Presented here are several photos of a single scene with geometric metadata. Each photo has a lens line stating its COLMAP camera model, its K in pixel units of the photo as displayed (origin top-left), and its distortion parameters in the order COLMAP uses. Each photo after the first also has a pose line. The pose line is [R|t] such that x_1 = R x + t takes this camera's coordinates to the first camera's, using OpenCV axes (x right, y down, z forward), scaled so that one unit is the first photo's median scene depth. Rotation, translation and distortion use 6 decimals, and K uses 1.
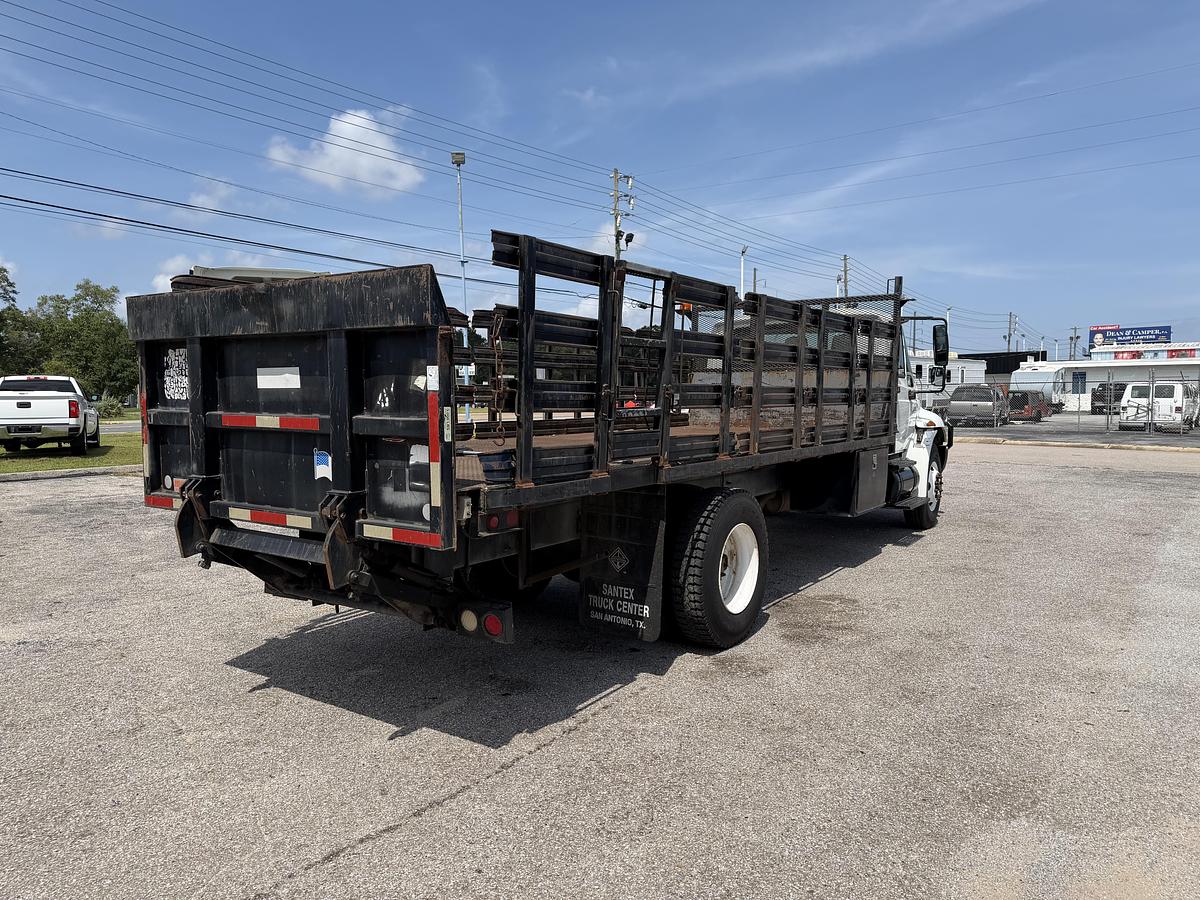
lens RADIAL K [[934.7, 0, 600.0], [0, 934.7, 450.0], [0, 0, 1]] dist [0.125787, -0.221144]
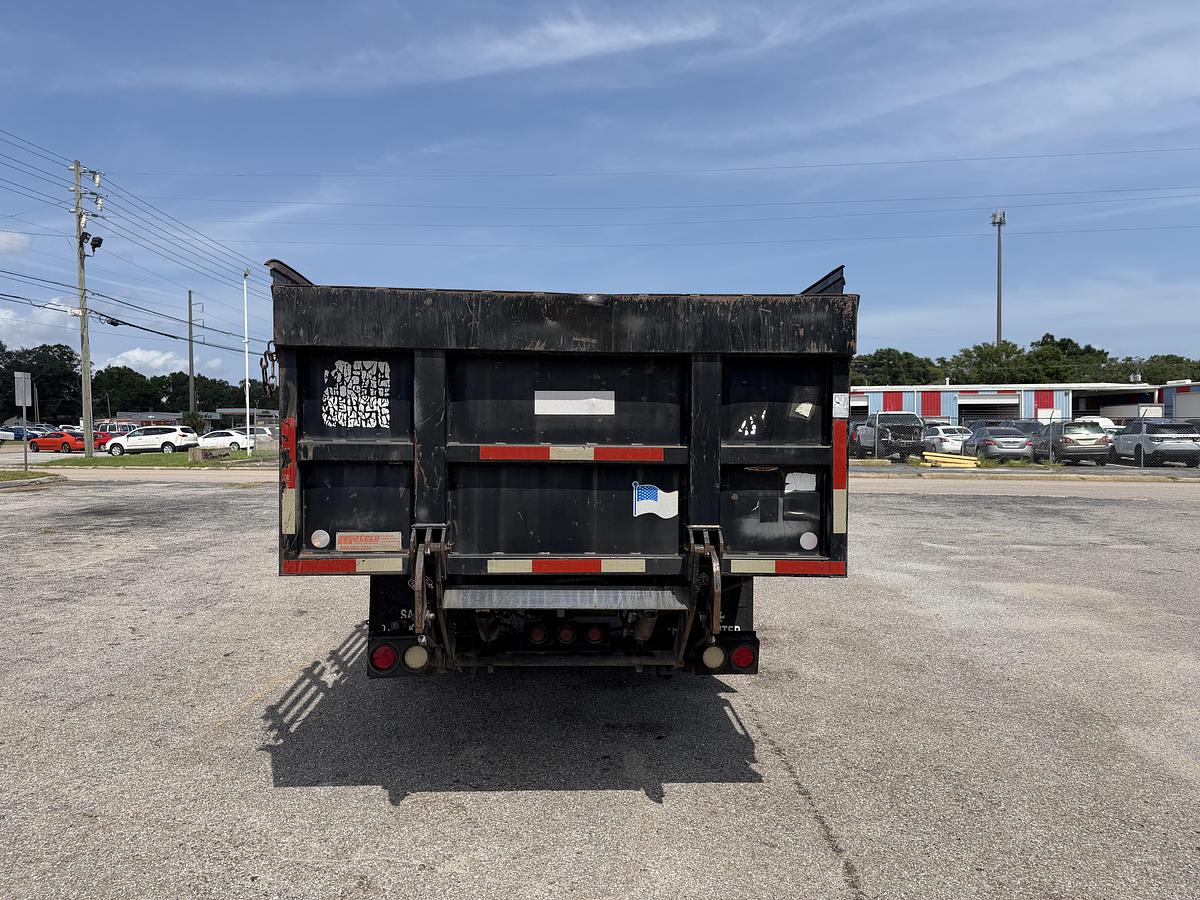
lens RADIAL K [[930.5, 0, 613.4], [0, 930.5, 443.1], [0, 0, 1]] dist [0.141209, -0.226631]
pose [[0.764691, -0.005902, 0.644370, -0.885625], [0.035690, 0.998811, -0.033206, -0.010050], [-0.643408, 0.048390, 0.763993, 0.337143]]
